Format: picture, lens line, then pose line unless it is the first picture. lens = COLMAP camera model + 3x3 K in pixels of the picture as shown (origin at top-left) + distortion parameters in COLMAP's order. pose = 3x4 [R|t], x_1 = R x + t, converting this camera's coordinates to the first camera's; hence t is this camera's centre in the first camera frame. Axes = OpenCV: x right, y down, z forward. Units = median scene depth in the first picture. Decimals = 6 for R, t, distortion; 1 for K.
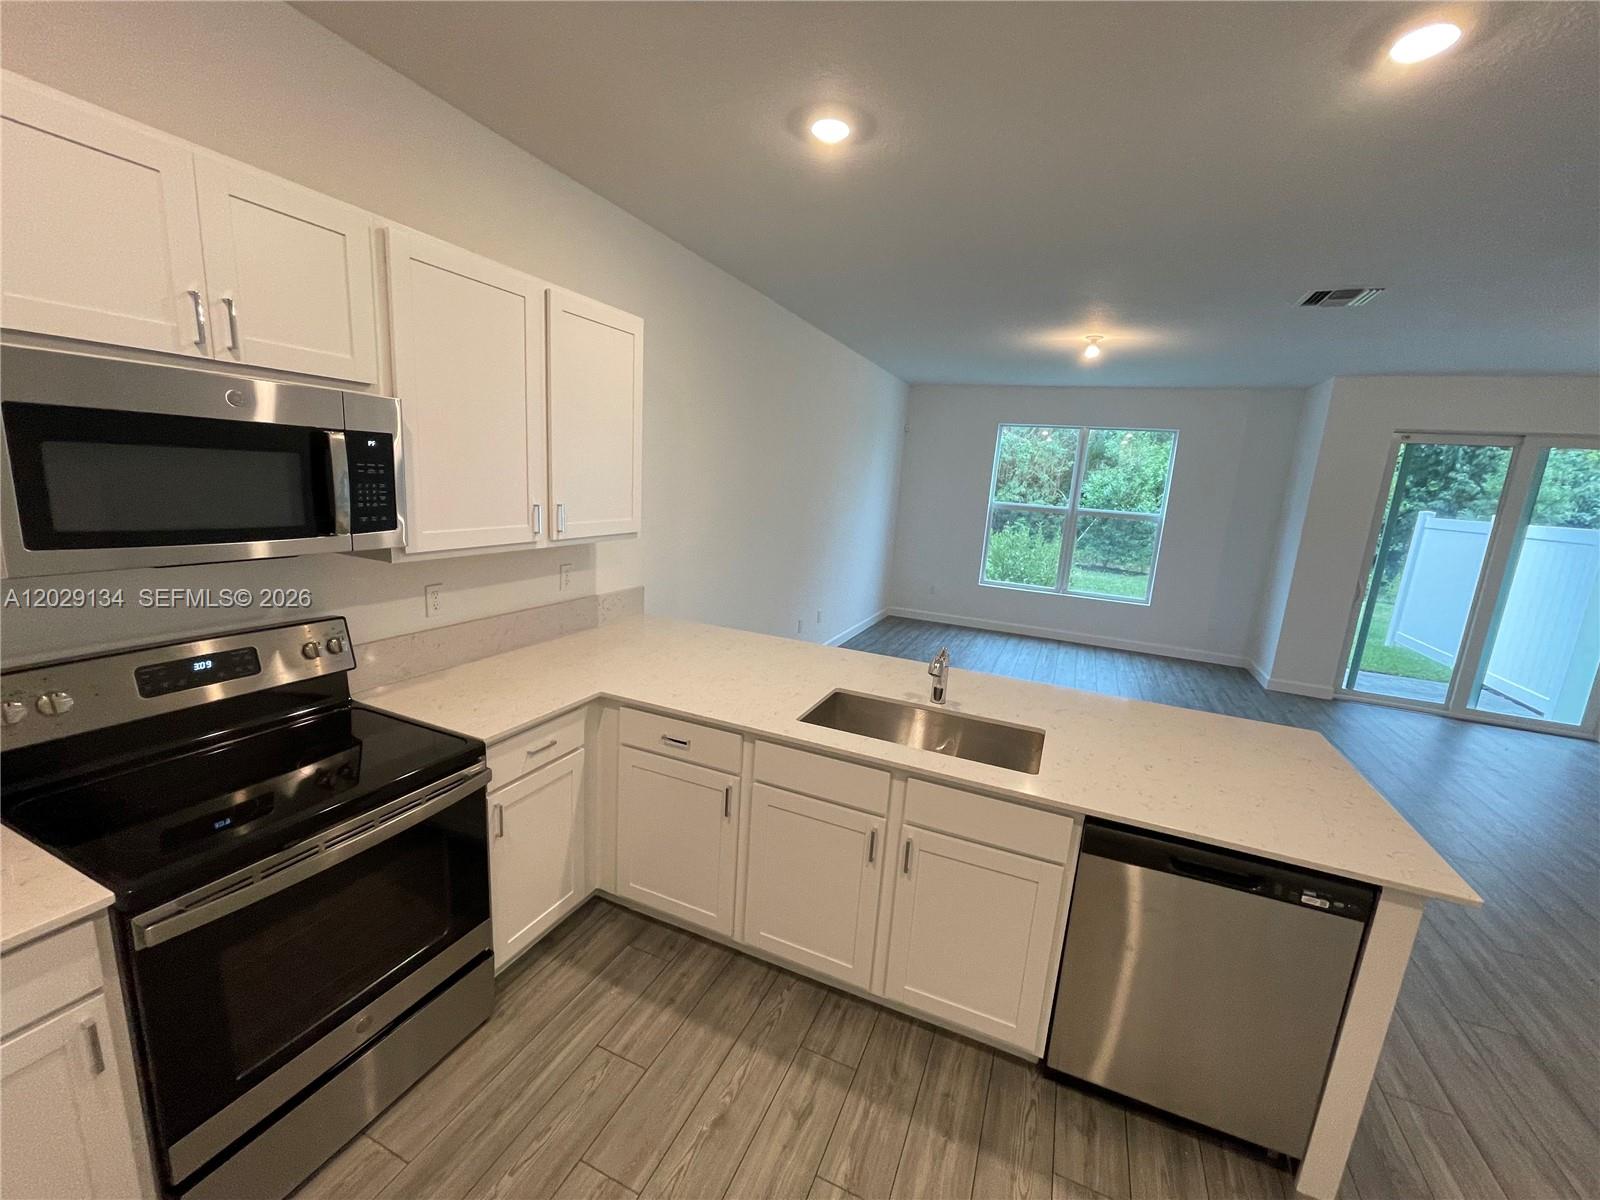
lens RADIAL K [[644.5, 0, 800.0], [0, 644.5, 600.0], [0, 0, 1]] dist [-0.000607, -0.000070]
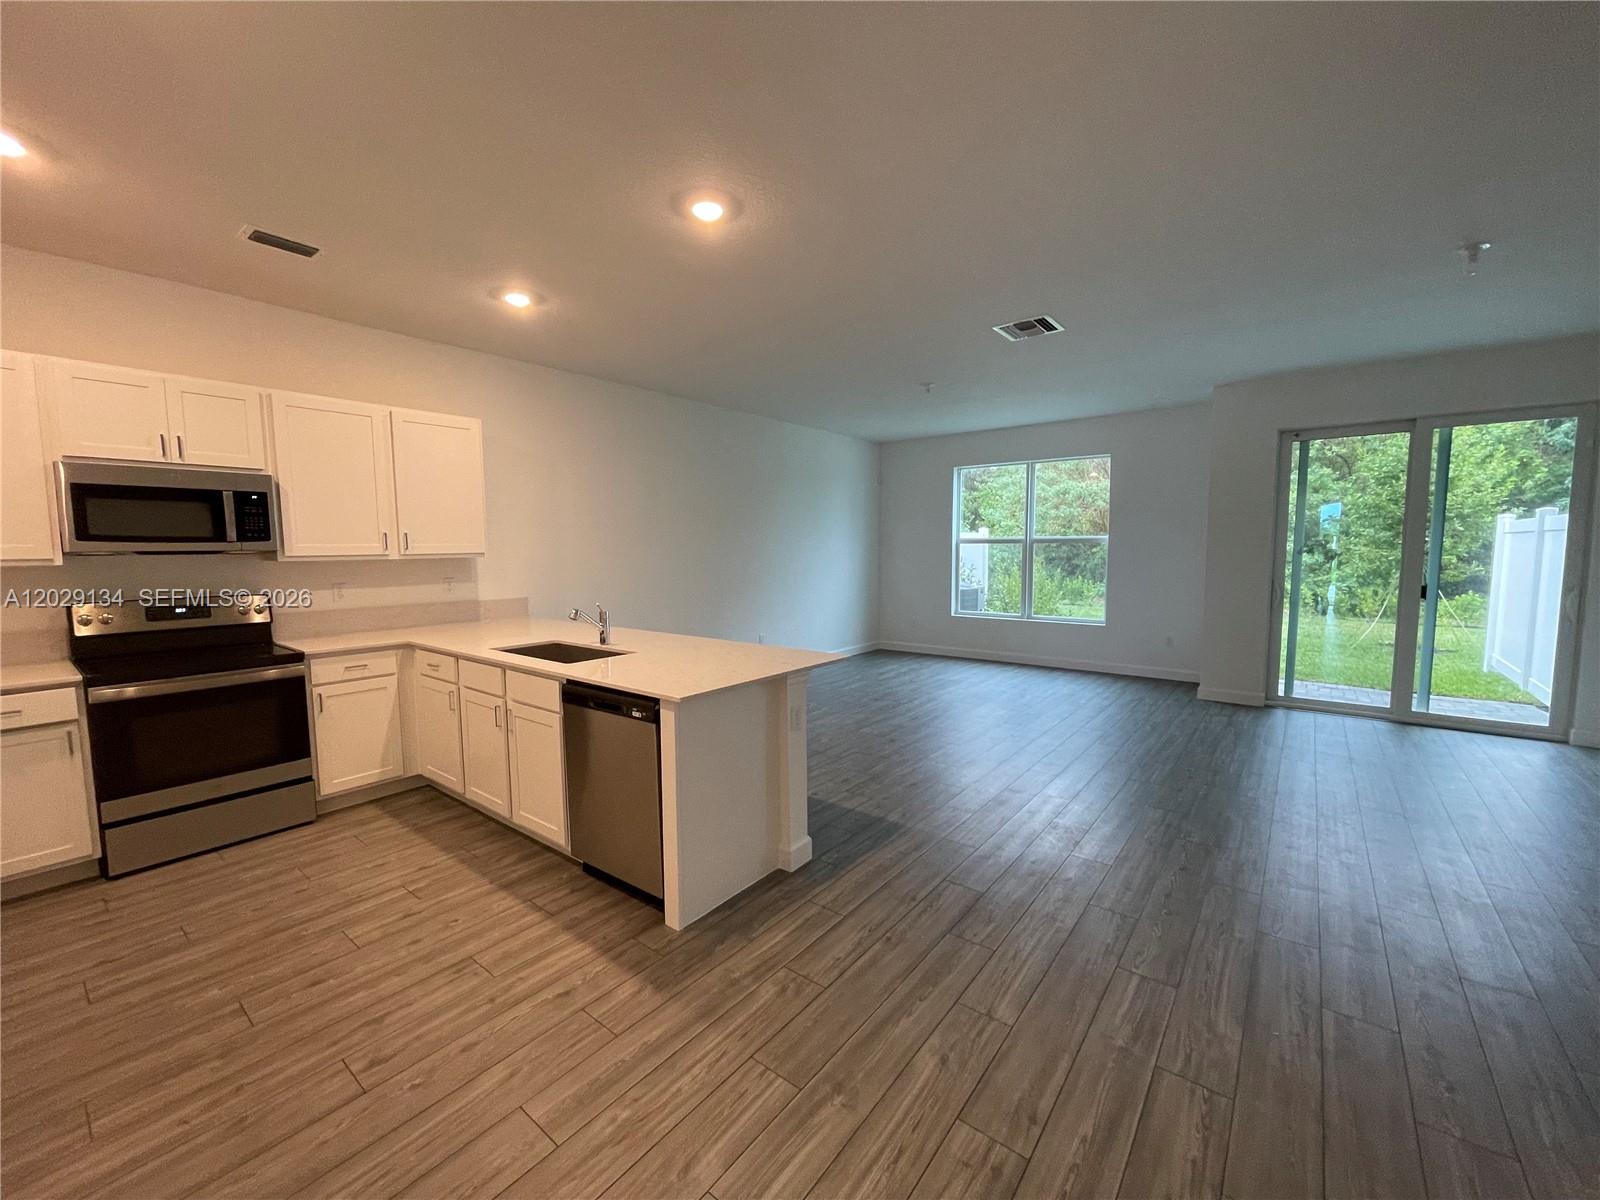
lens RADIAL K [[639.0, 0, 800.0], [0, 639.0, 600.0], [0, 0, 1]] dist [-0.000767, 0.000036]
pose [[0.964522, -0.050840, -0.259059, 1.185882], [0.020320, 0.992668, -0.119154, 0.278271], [0.263217, 0.109663, 0.958483, -0.339425]]
